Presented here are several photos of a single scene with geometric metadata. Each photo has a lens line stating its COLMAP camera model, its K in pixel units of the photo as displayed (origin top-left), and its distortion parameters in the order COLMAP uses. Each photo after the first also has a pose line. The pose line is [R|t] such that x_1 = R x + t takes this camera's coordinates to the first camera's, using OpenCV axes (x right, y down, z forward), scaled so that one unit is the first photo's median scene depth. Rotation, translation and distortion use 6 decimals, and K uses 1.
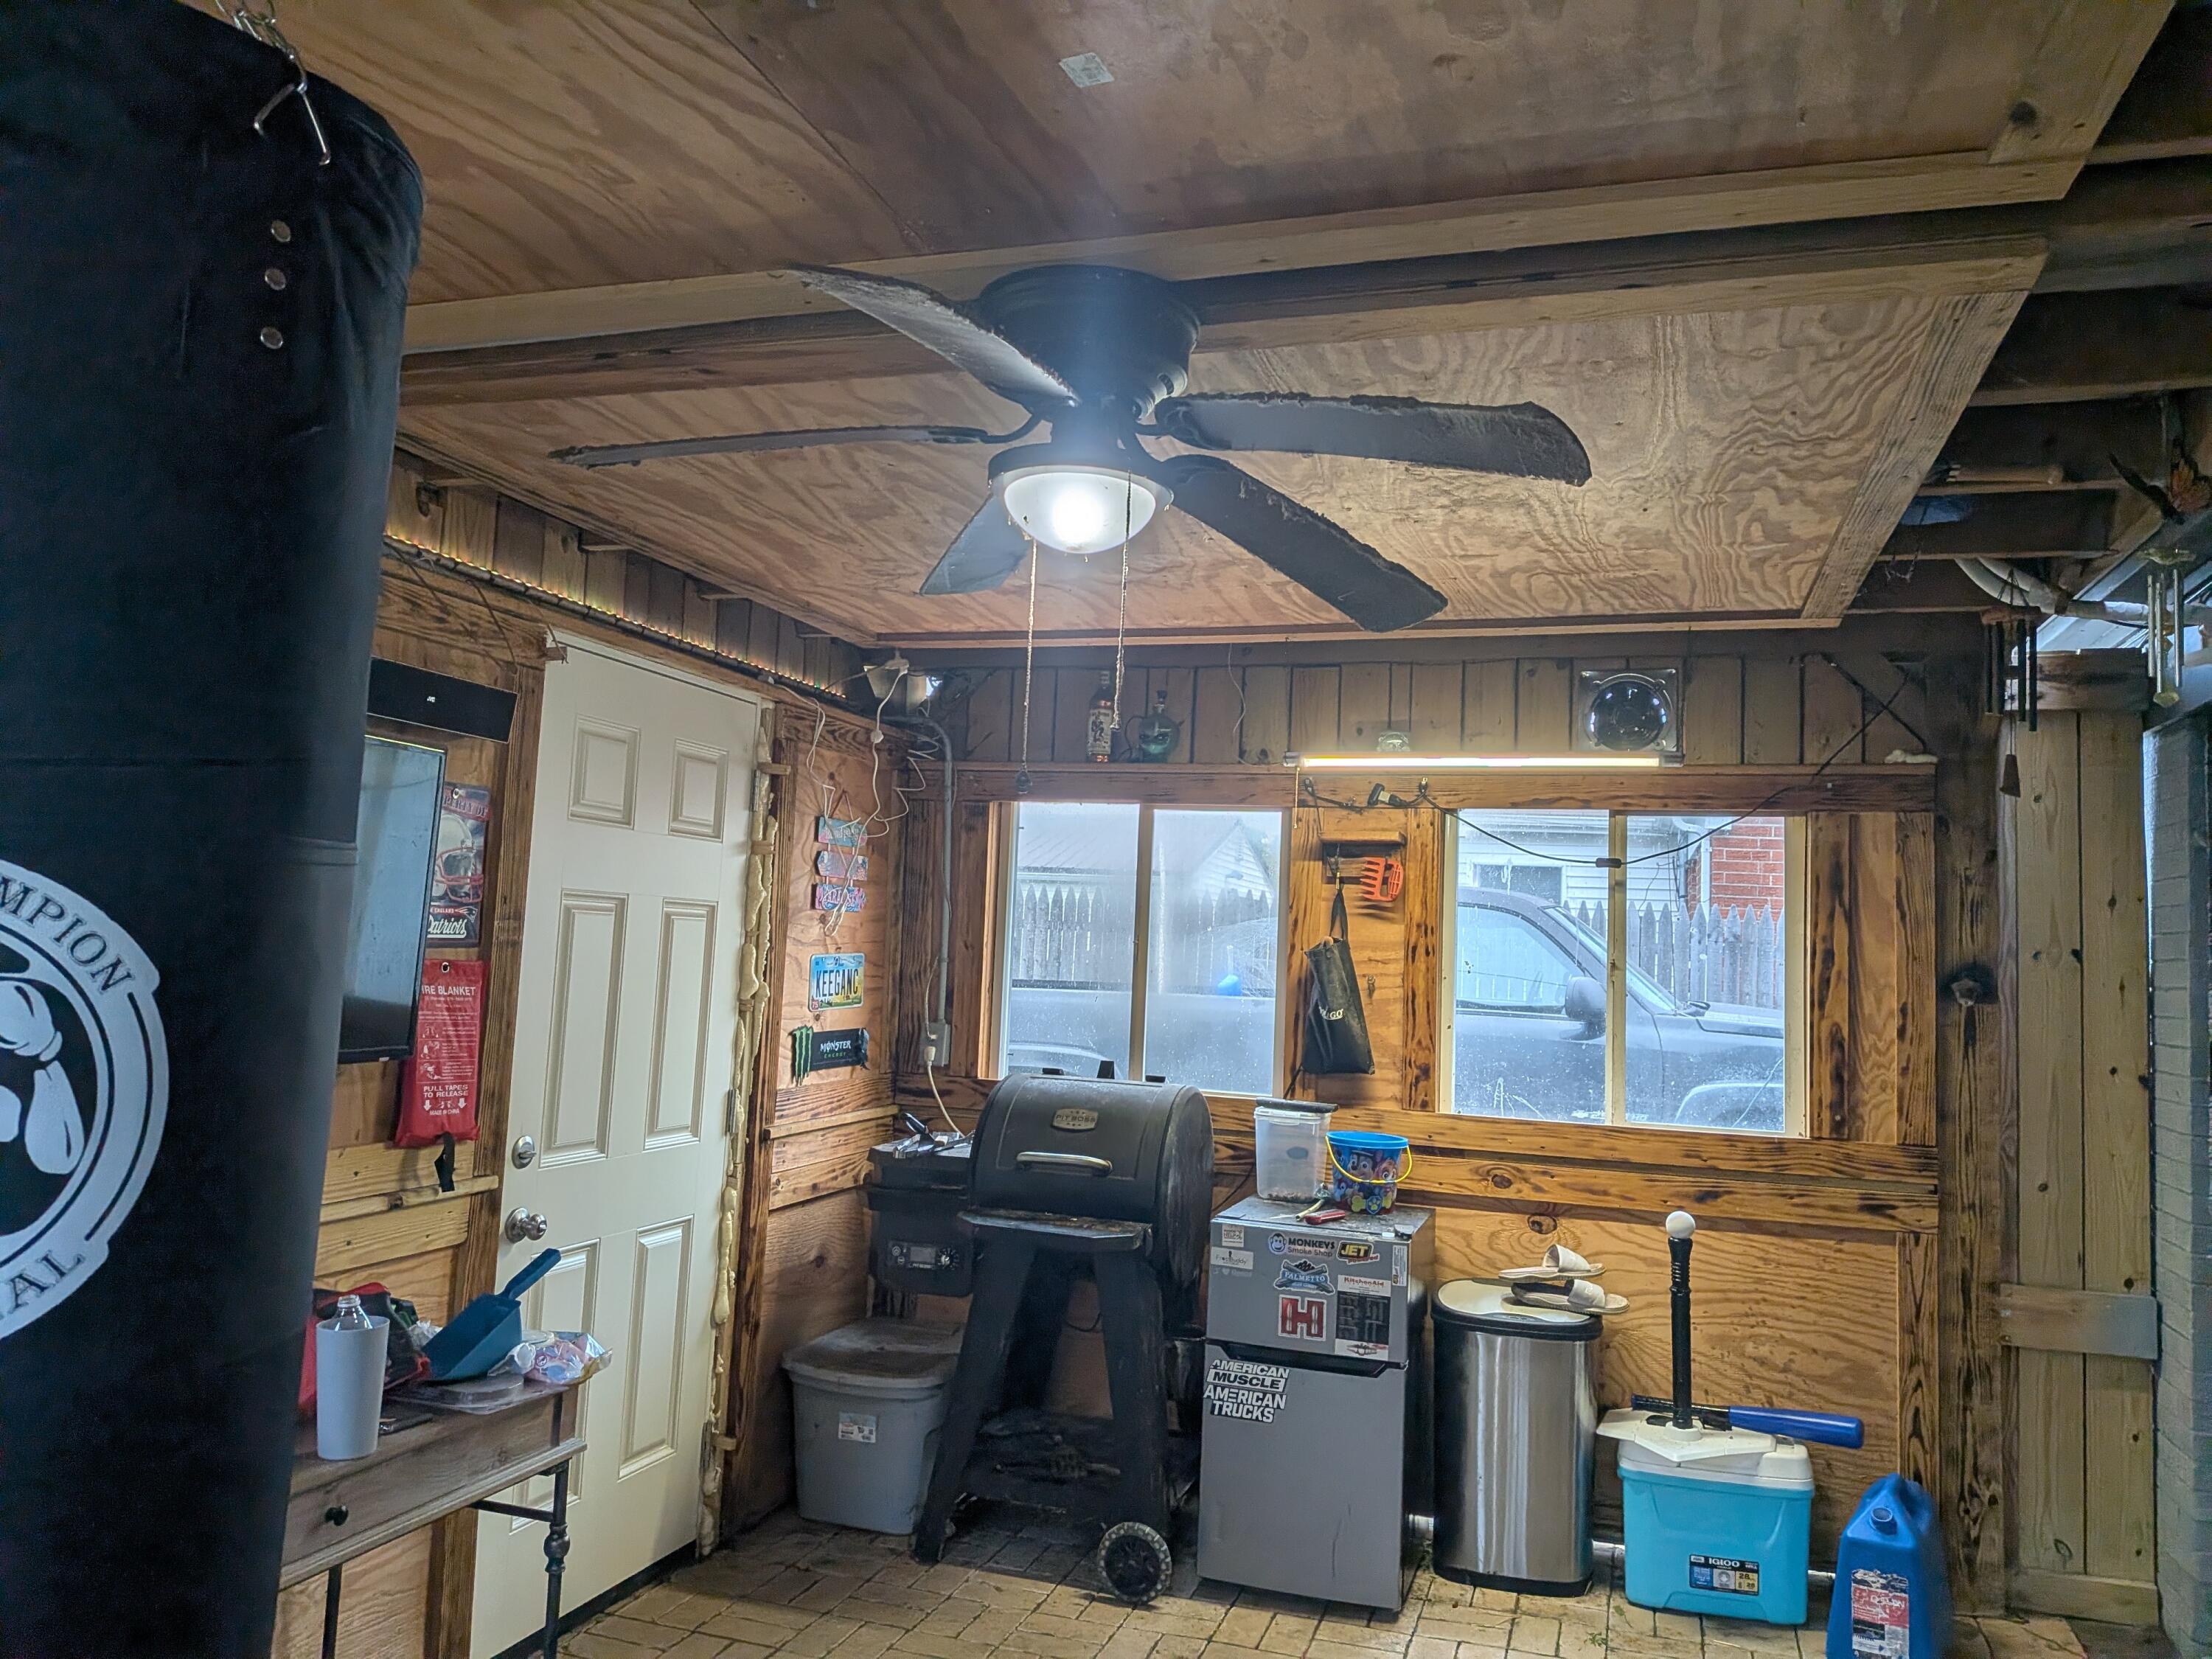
lens RADIAL K [[1573.6, 0, 1097.1], [0, 1573.6, 831.7], [0, 0, 1]] dist [0.084399, -0.138517]
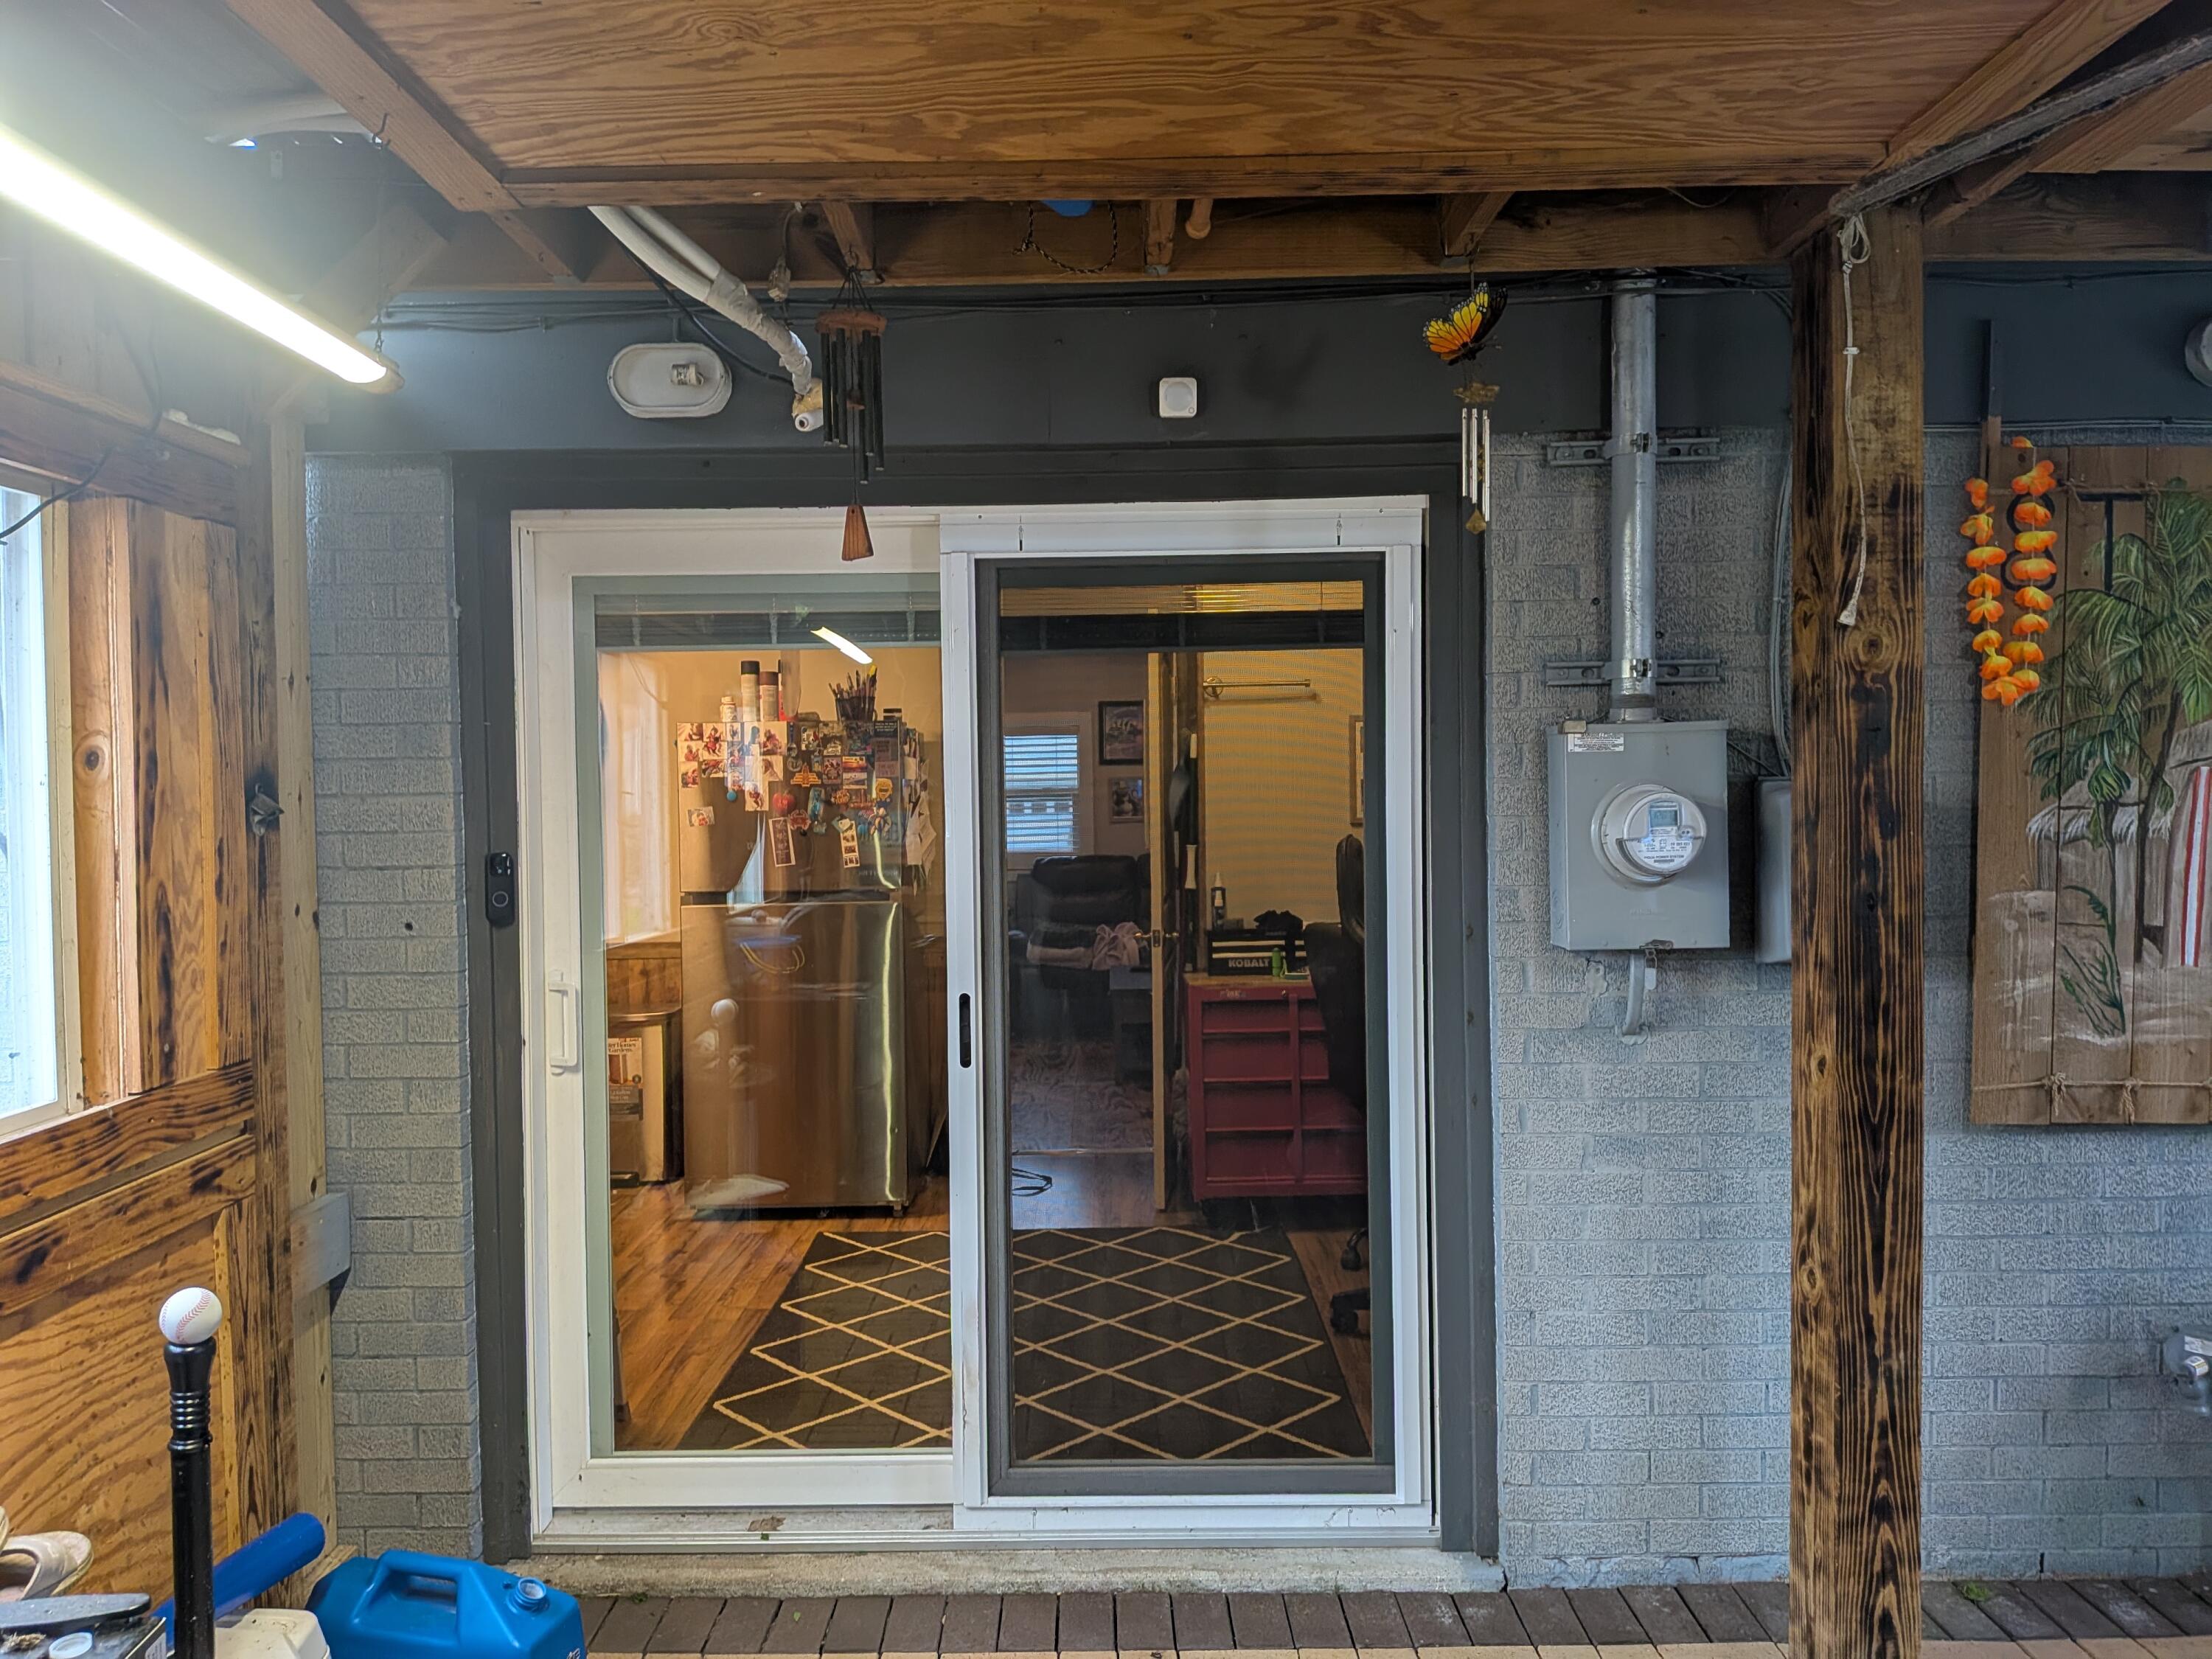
lens RADIAL K [[1573.6, 0, 1097.1], [0, 1573.6, 831.7], [0, 0, 1]] dist [0.084399, -0.138517]
pose [[-0.299863, -0.062079, 0.951960, -0.175936], [-0.070110, 0.996616, 0.042907, 0.055591], [-0.951402, -0.053876, -0.303201, 0.873037]]
